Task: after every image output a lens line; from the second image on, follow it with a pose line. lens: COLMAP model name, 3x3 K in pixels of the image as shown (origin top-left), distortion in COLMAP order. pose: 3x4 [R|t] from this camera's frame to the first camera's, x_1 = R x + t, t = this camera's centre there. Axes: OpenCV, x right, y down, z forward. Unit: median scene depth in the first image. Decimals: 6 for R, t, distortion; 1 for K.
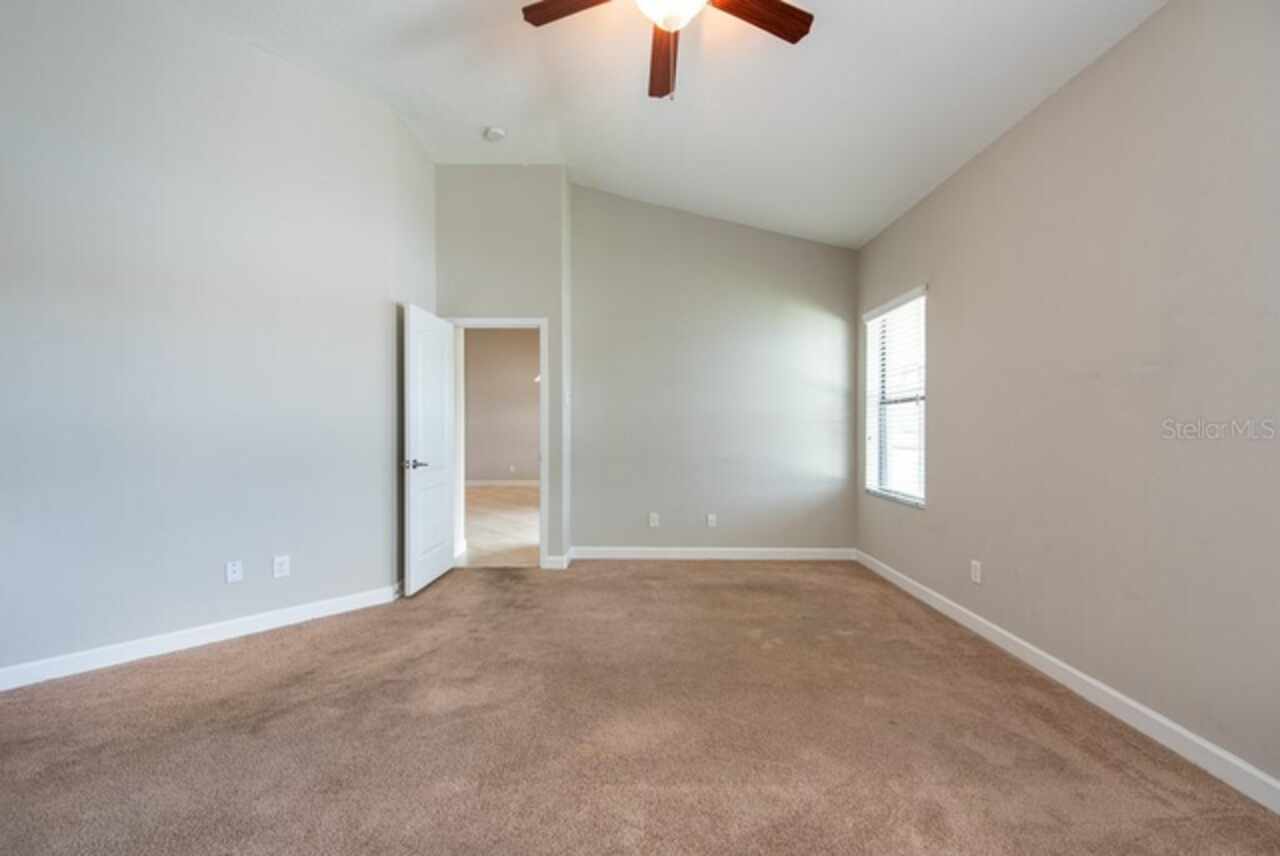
lens RADIAL K [[498.5, 0, 634.8], [0, 498.5, 427.5], [0, 0, 1]] dist [-0.000480, -0.000318]
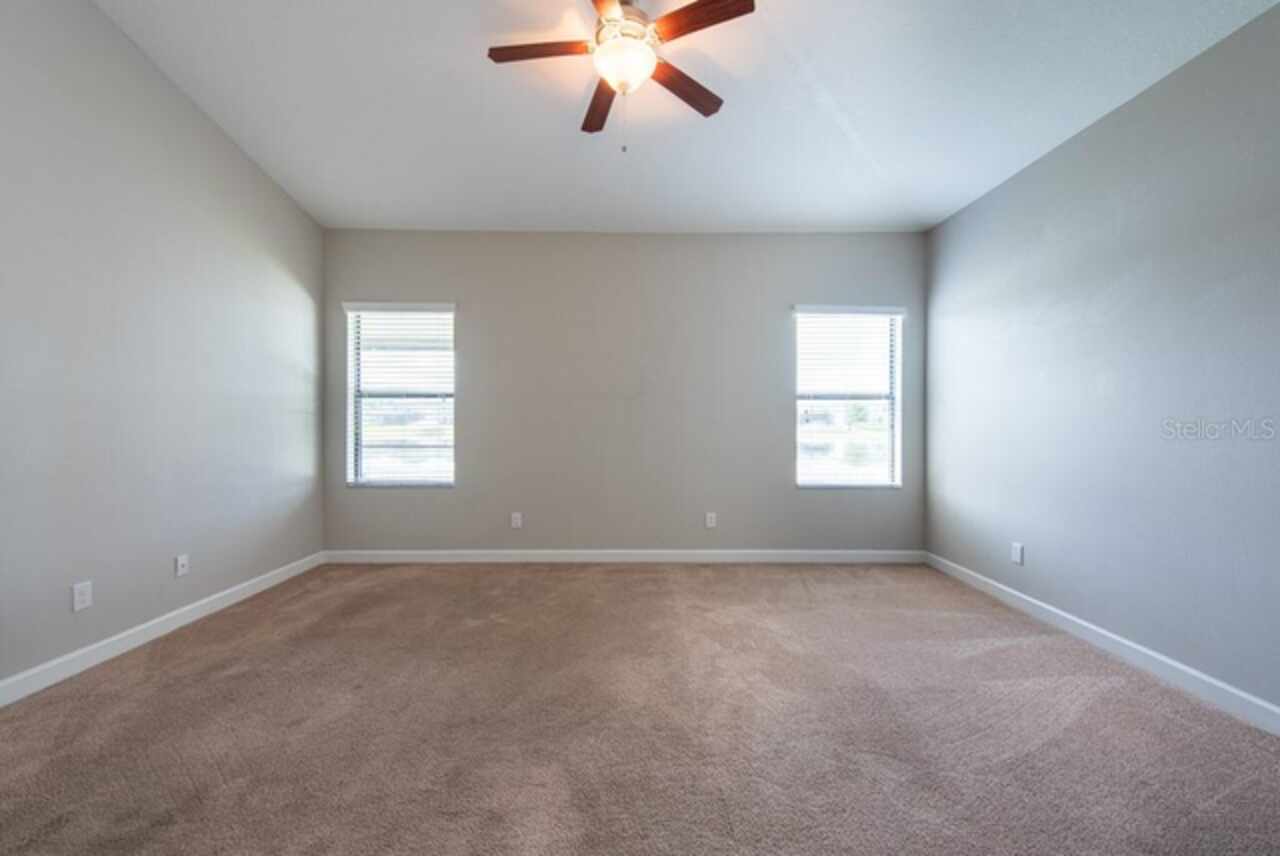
lens RADIAL K [[513.0, 0, 633.6], [0, 513.0, 437.4], [0, 0, 1]] dist [0.000651, -0.000077]
pose [[-0.019059, -0.030579, 0.999351, -0.691419], [-0.006744, 0.999513, 0.030456, -0.001318], [-0.999796, -0.006159, -0.019256, 0.592759]]
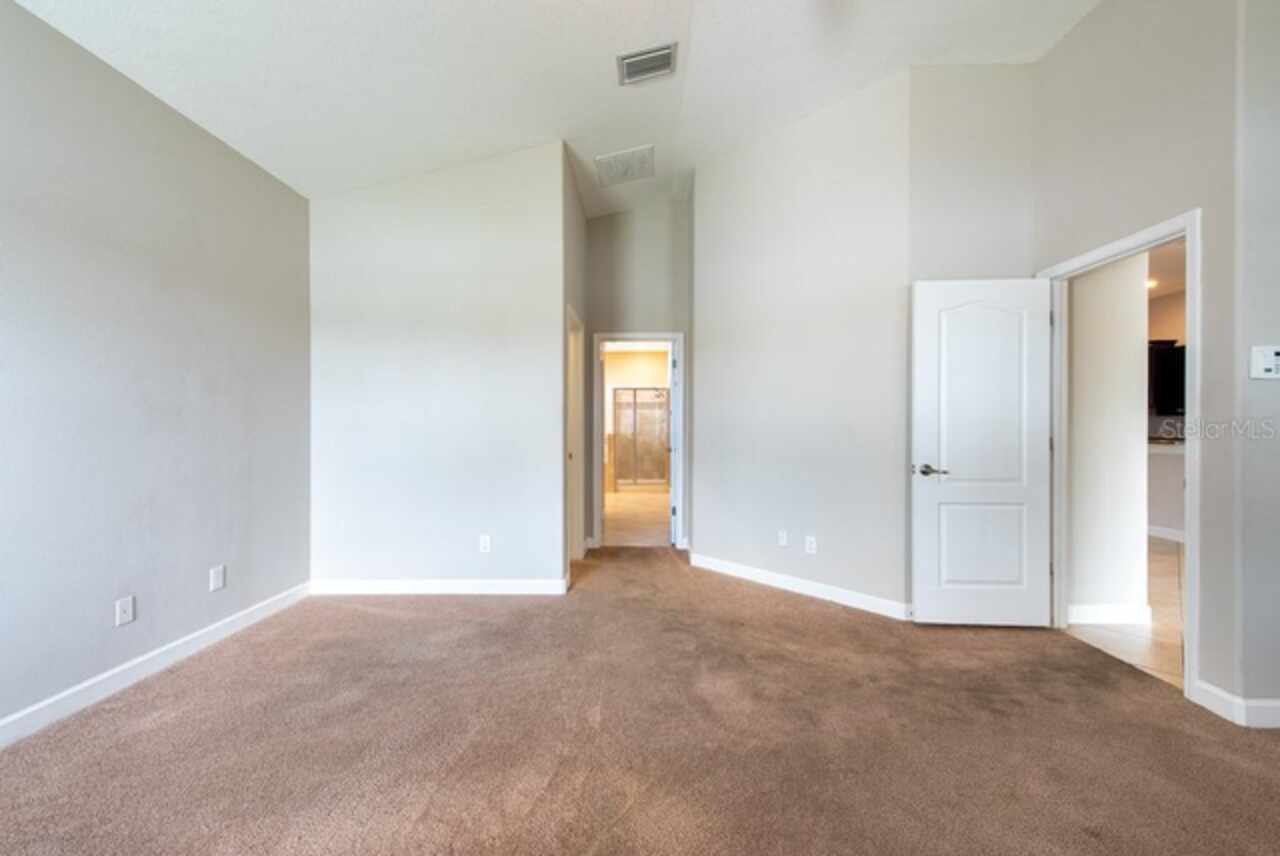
lens RADIAL K [[498.5, 0, 634.8], [0, 498.5, 427.5], [0, 0, 1]] dist [-0.000480, -0.000318]
pose [[-0.023409, 0.003415, -0.999720, 0.438839], [0.005475, 0.999980, 0.003288, -0.004450], [0.999711, -0.005396, -0.023428, 0.560069]]
